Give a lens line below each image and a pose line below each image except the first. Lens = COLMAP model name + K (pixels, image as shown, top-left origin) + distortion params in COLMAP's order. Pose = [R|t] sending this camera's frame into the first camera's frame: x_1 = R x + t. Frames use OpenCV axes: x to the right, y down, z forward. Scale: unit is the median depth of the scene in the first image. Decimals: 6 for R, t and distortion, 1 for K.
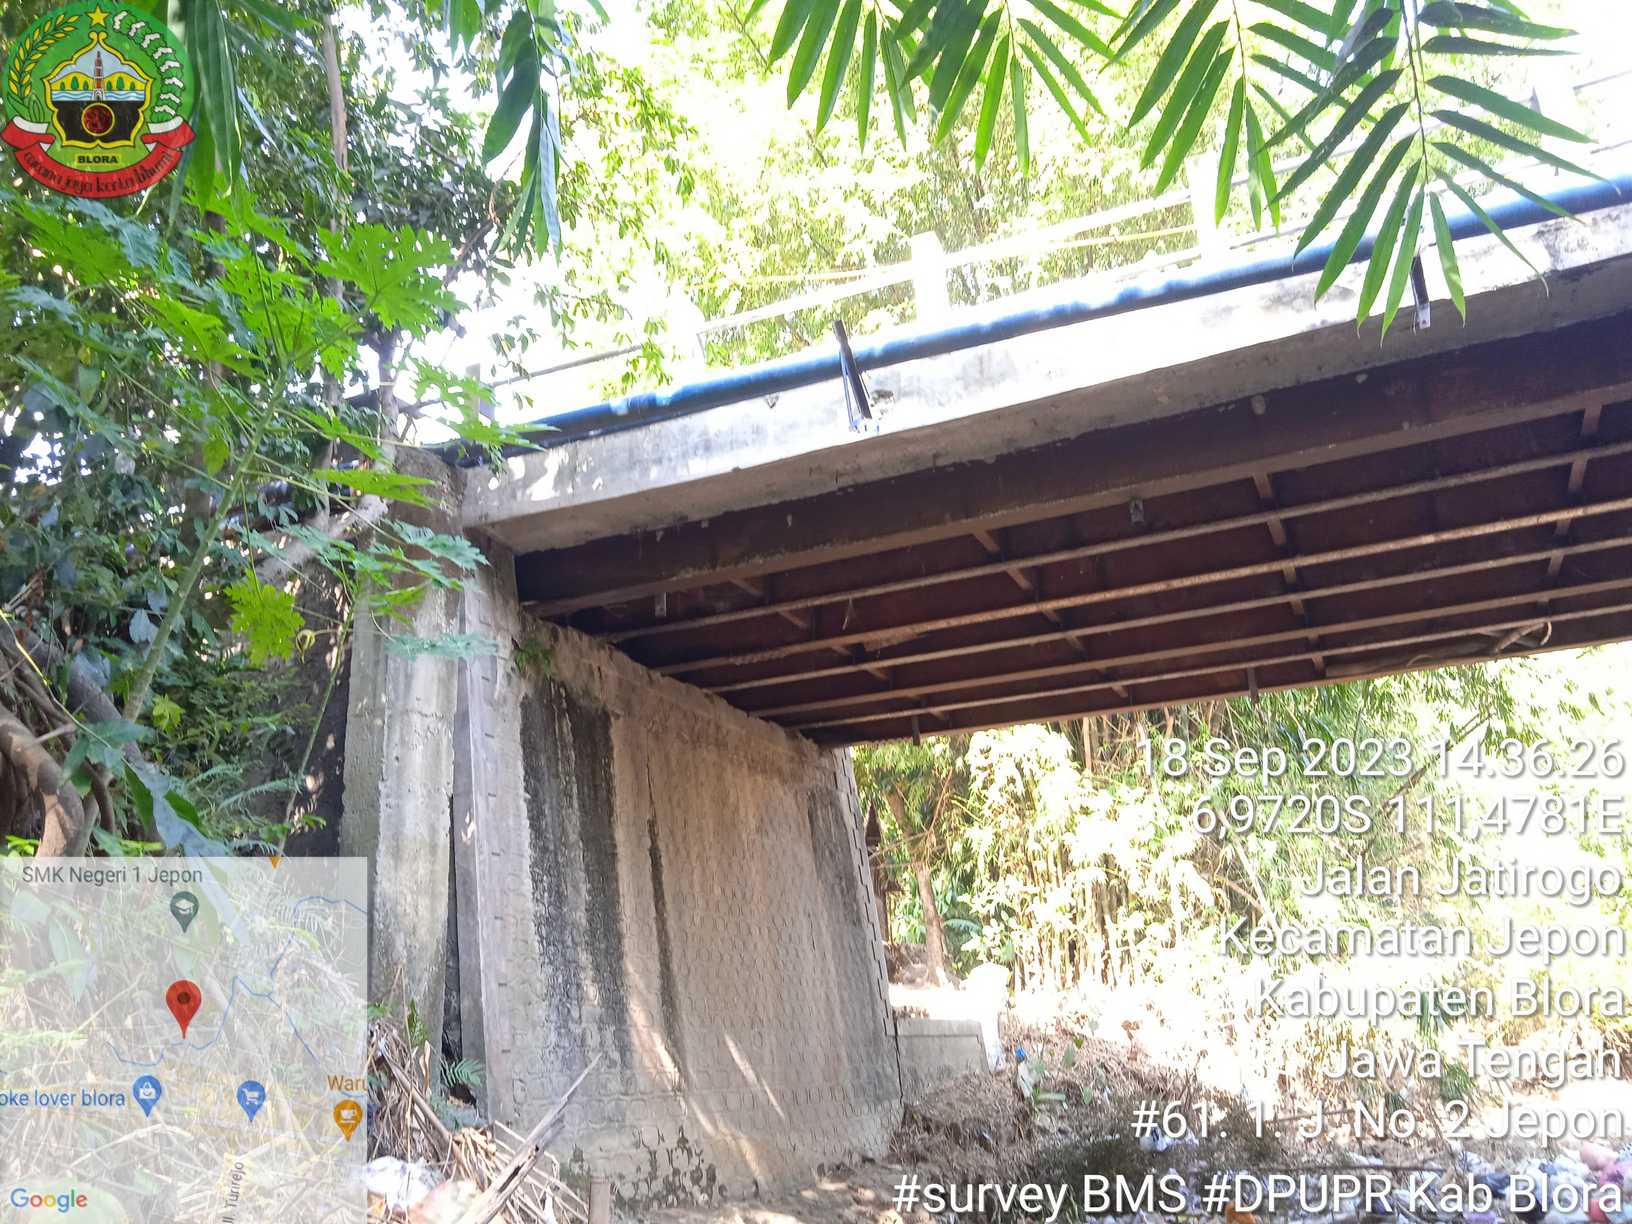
lens RADIAL K [[1405.4, 0, 812.2], [0, 1405.4, 605.2], [0, 0, 1]] dist [0.047130, -0.009804]
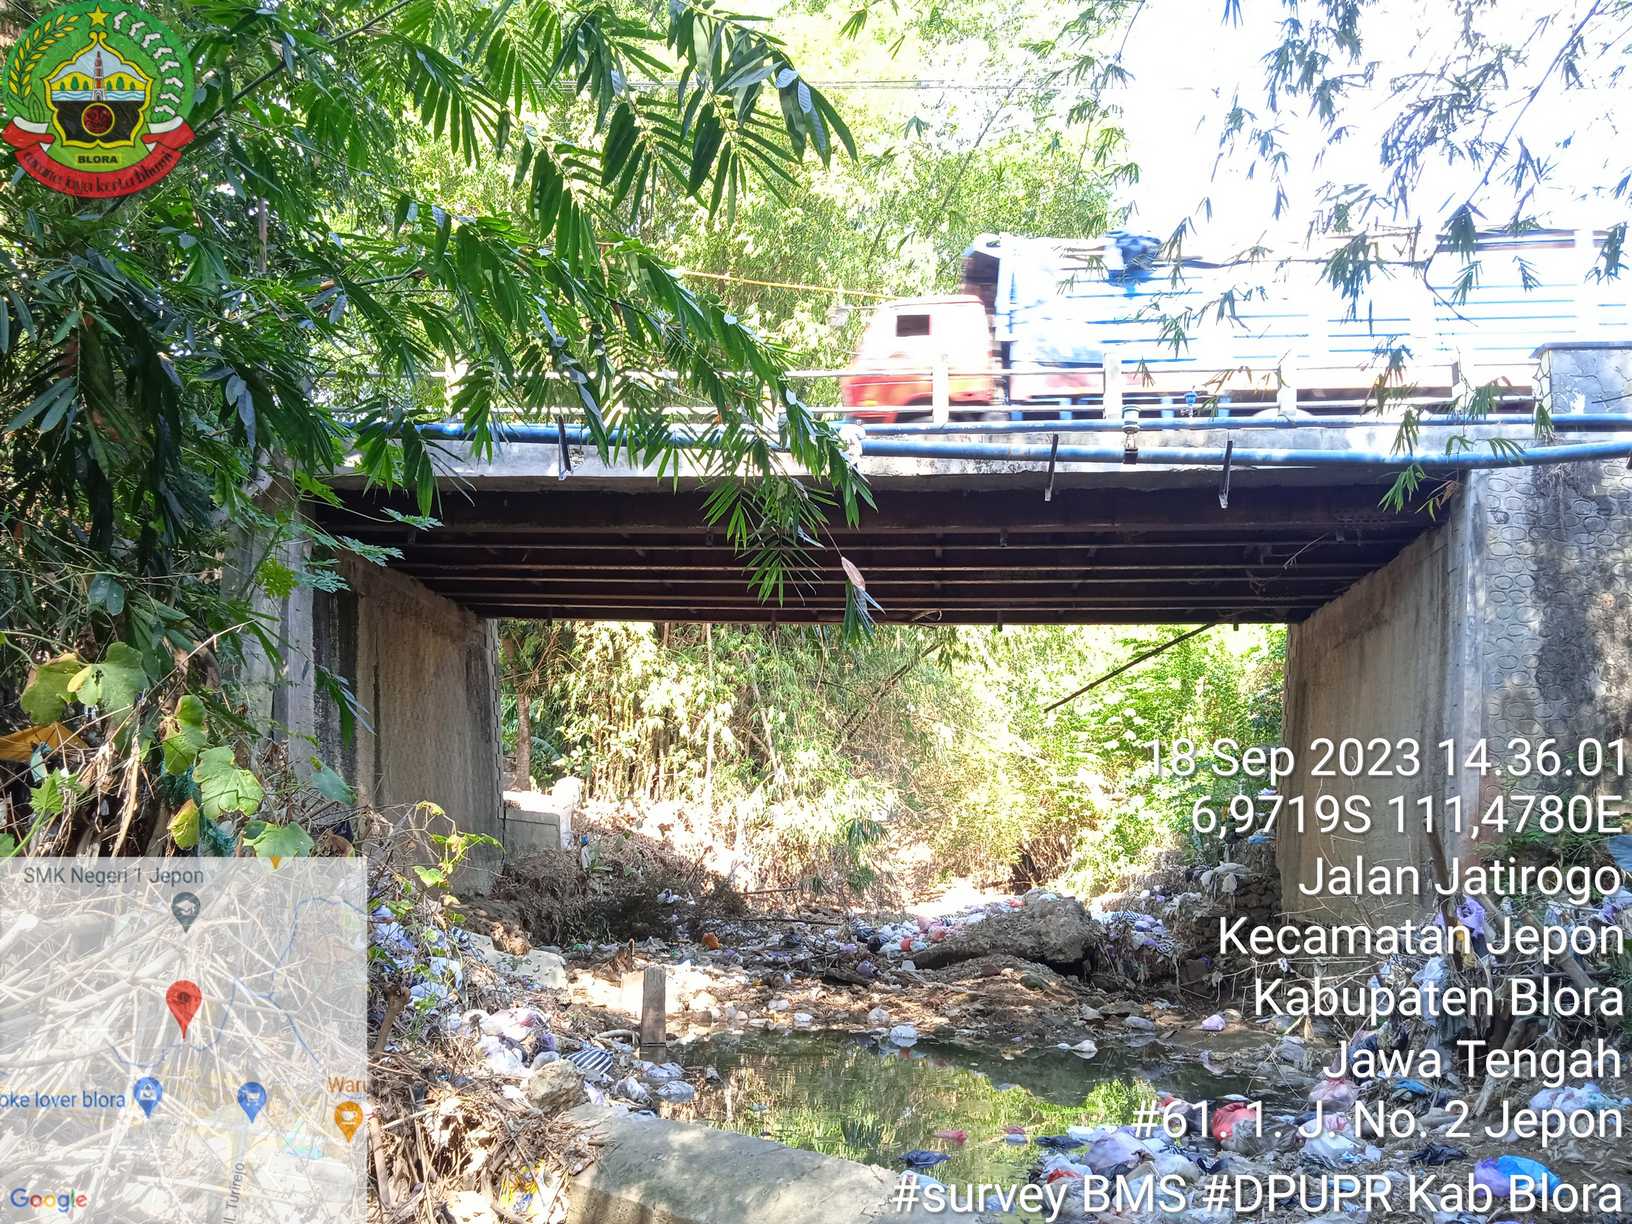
lens RADIAL K [[1405.4, 0, 819.1], [0, 1405.4, 611.5], [0, 0, 1]] dist [0.047130, -0.009804]
pose [[0.947117, 0.127458, 0.294490, -0.069808], [-0.164192, 0.980985, 0.103483, -0.084473], [-0.275700, -0.146364, 0.950035, -0.343389]]
